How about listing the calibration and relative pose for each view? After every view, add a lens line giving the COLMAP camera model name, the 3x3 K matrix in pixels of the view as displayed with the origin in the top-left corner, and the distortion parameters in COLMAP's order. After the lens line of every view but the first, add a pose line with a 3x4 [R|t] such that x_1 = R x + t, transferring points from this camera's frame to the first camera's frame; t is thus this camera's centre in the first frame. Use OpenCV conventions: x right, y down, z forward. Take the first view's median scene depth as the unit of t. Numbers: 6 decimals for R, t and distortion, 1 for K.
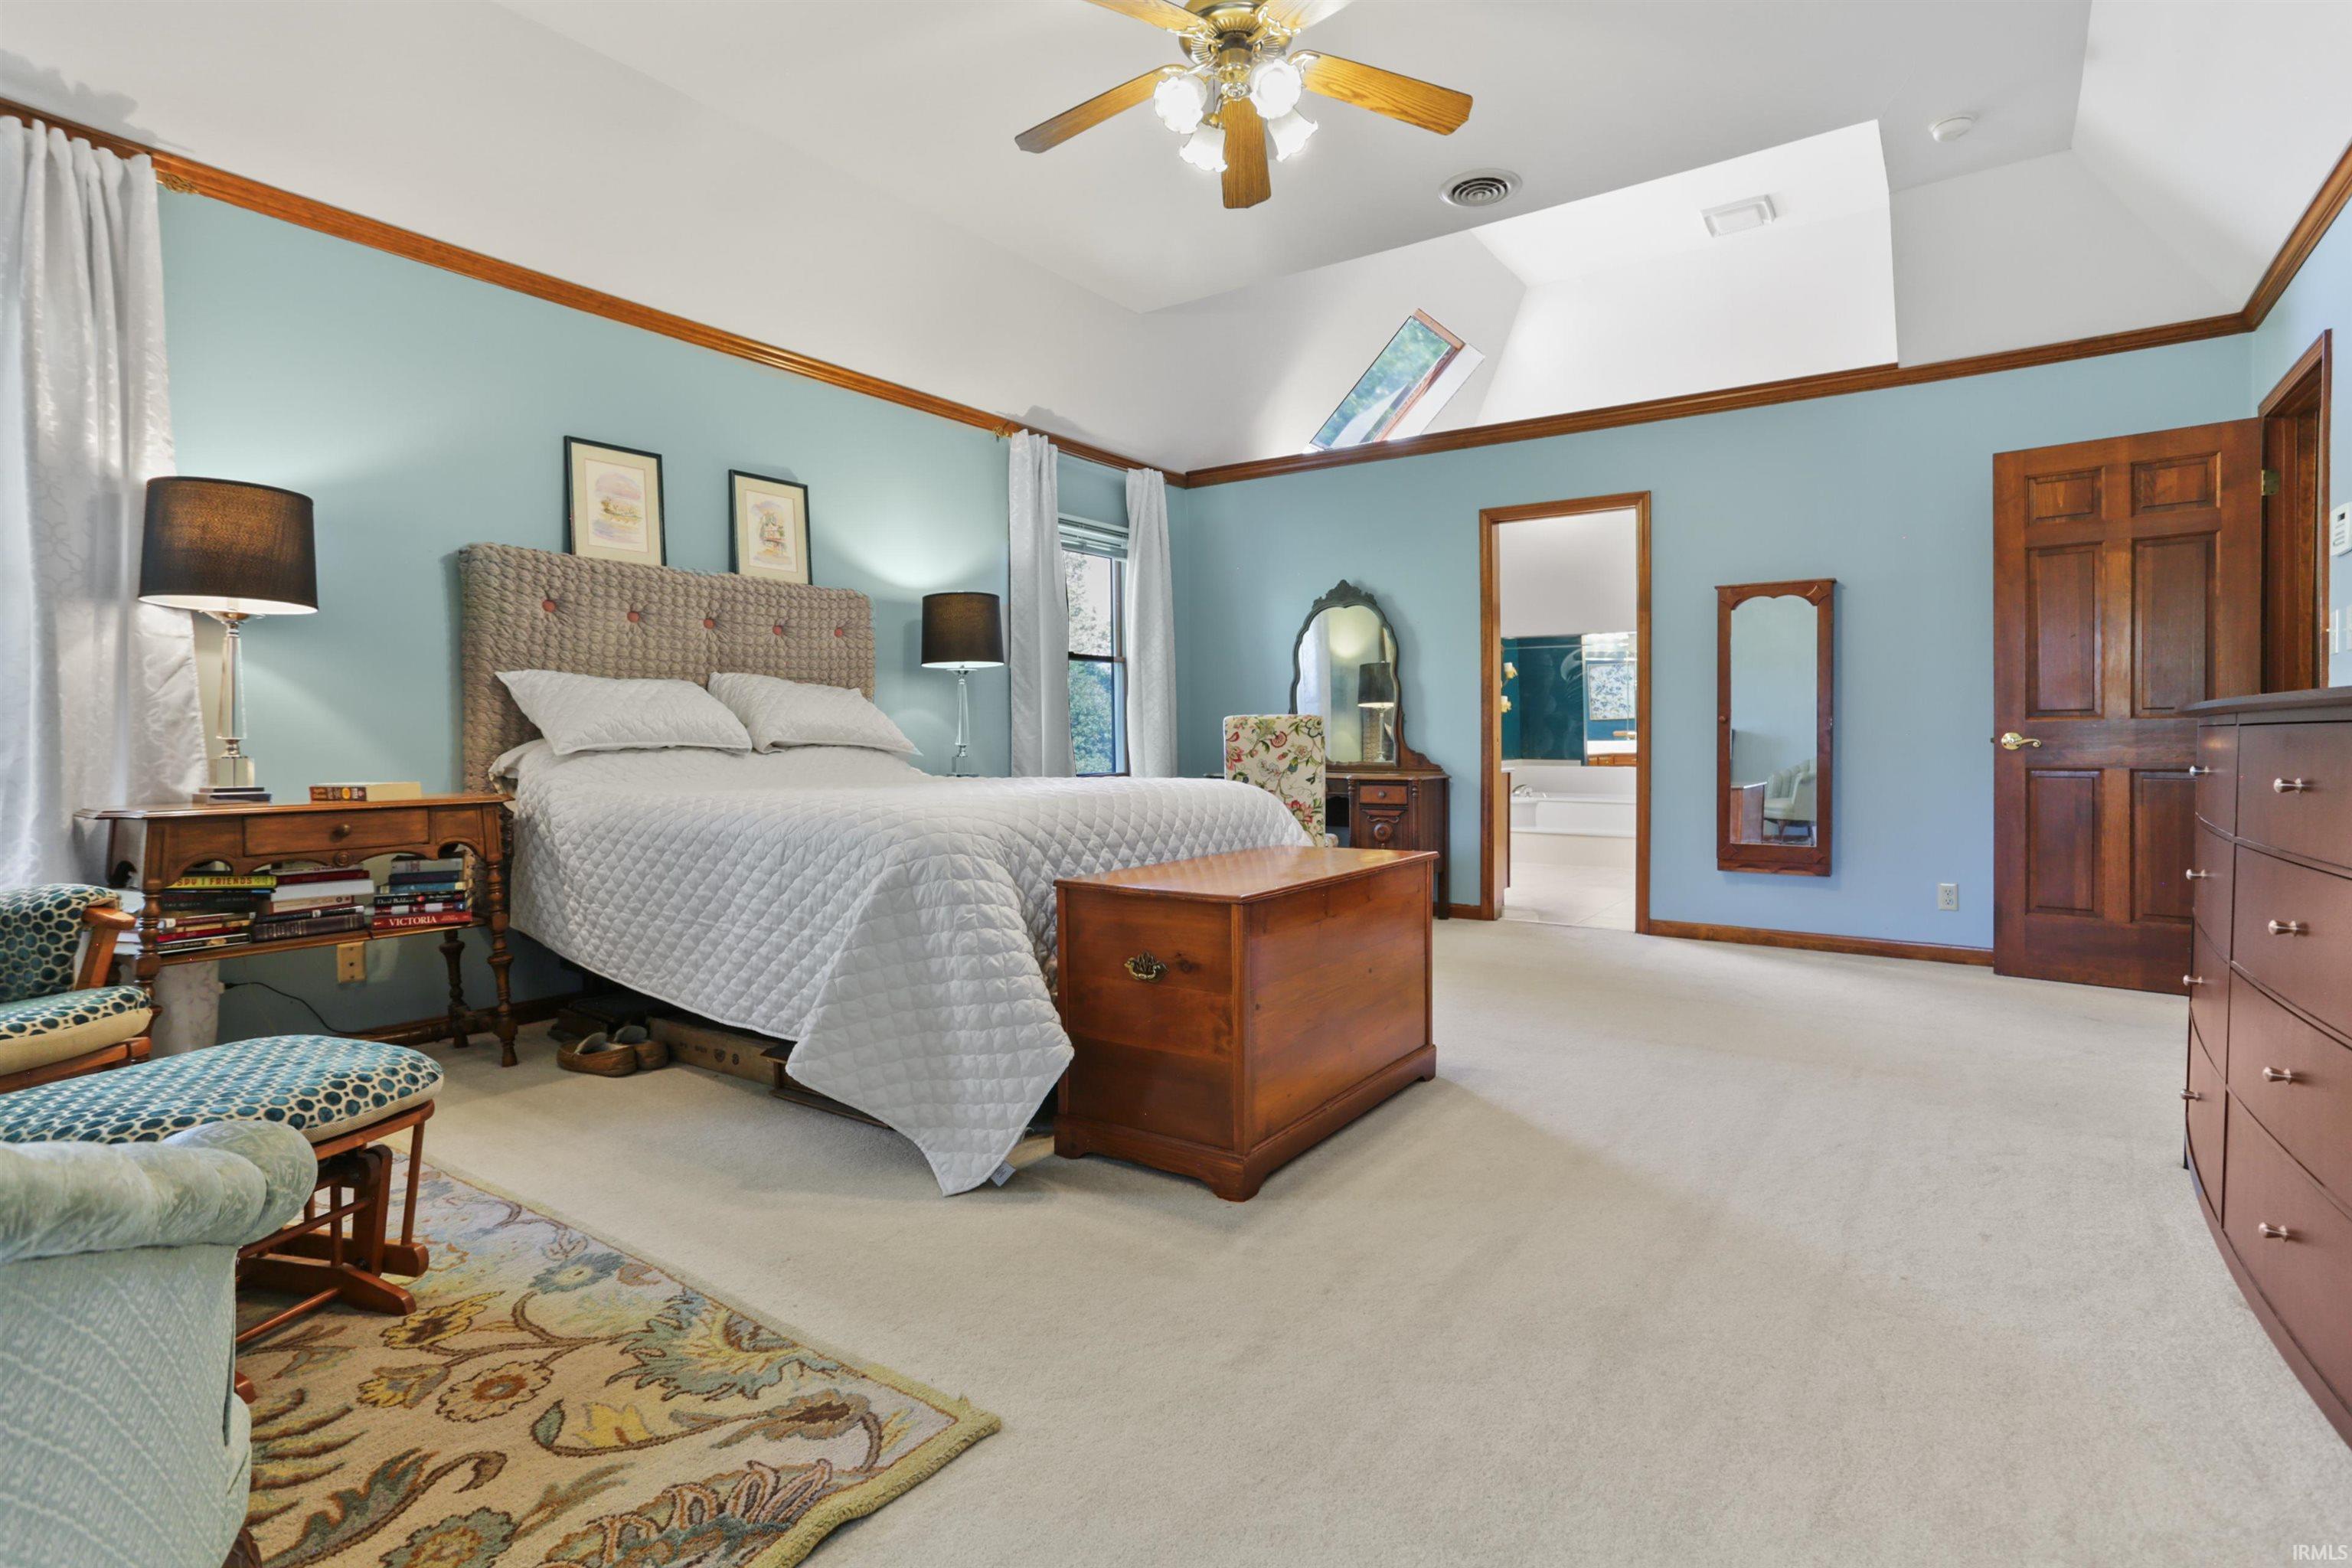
lens RADIAL K [[1130.9, 0, 1176.0], [0, 1130.9, 784.0], [0, 0, 1]] dist [-0.067930, 0.038357]
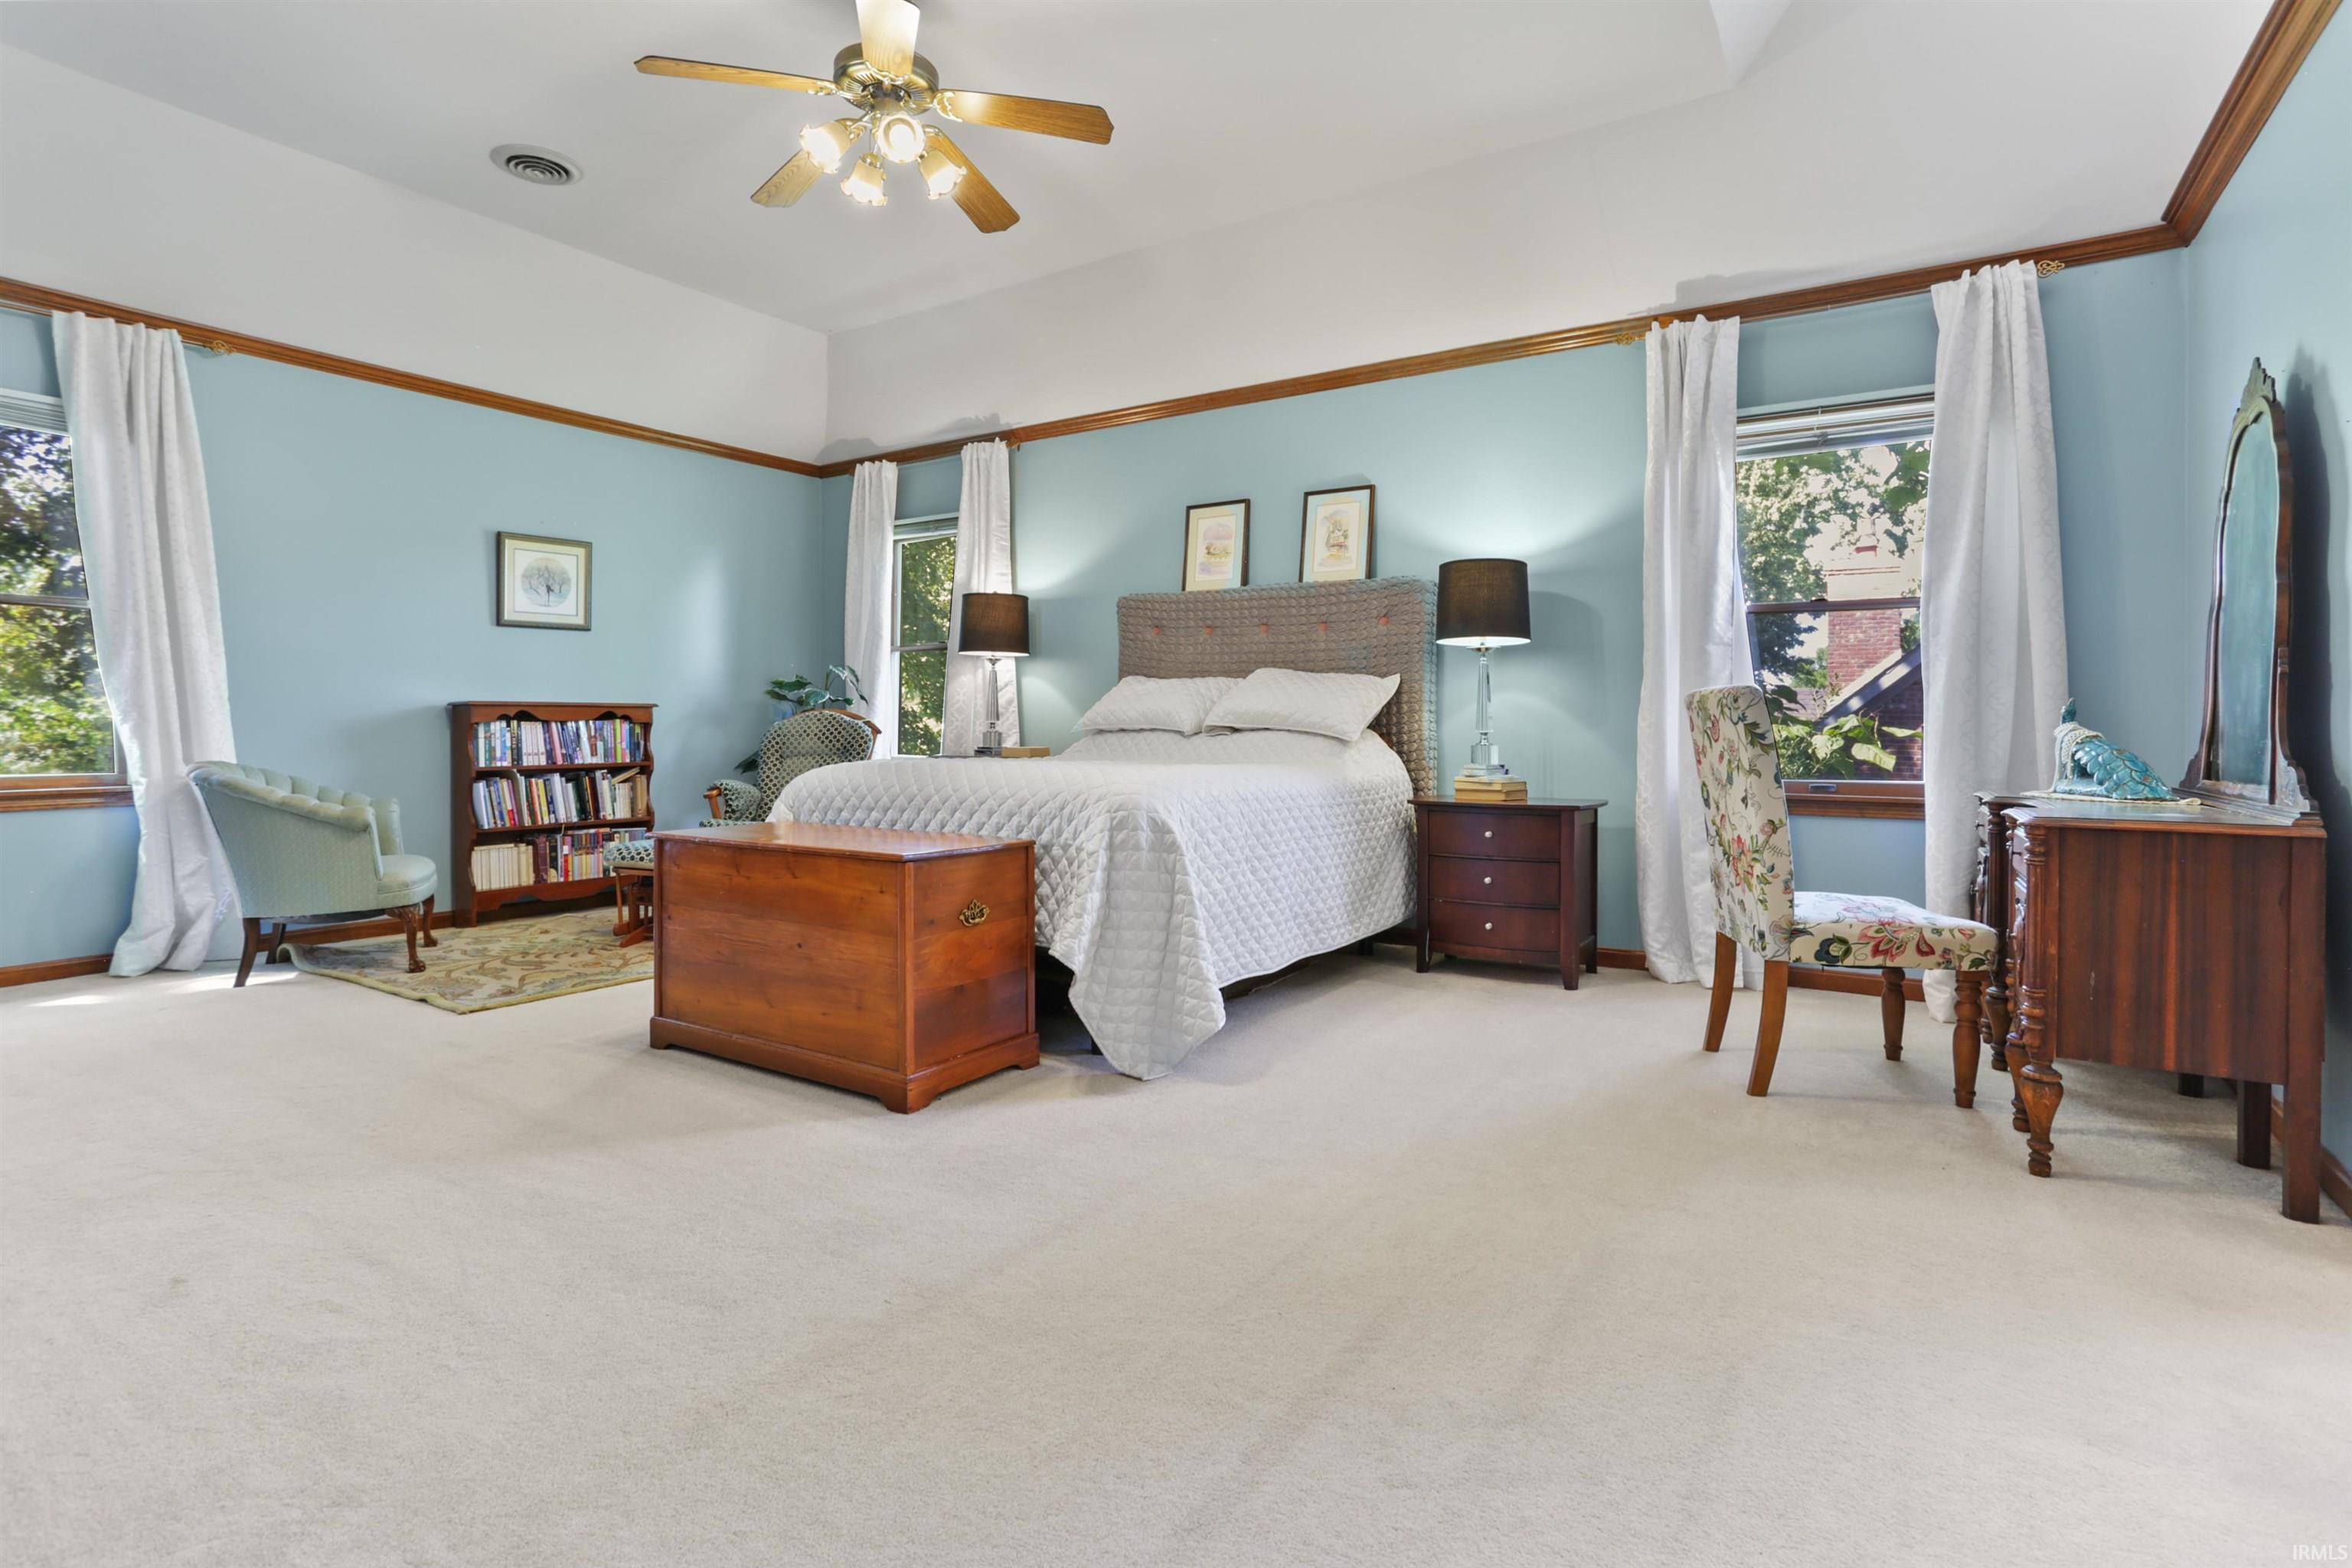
lens RADIAL K [[1130.9, 0, 1176.0], [0, 1130.9, 784.0], [0, 0, 1]] dist [-0.067930, 0.038357]
pose [[0.062594, 0.031522, -0.997541, 0.748940], [-0.058505, 0.997898, 0.027862, -0.006515], [0.996323, 0.056617, 0.064307, 0.801095]]
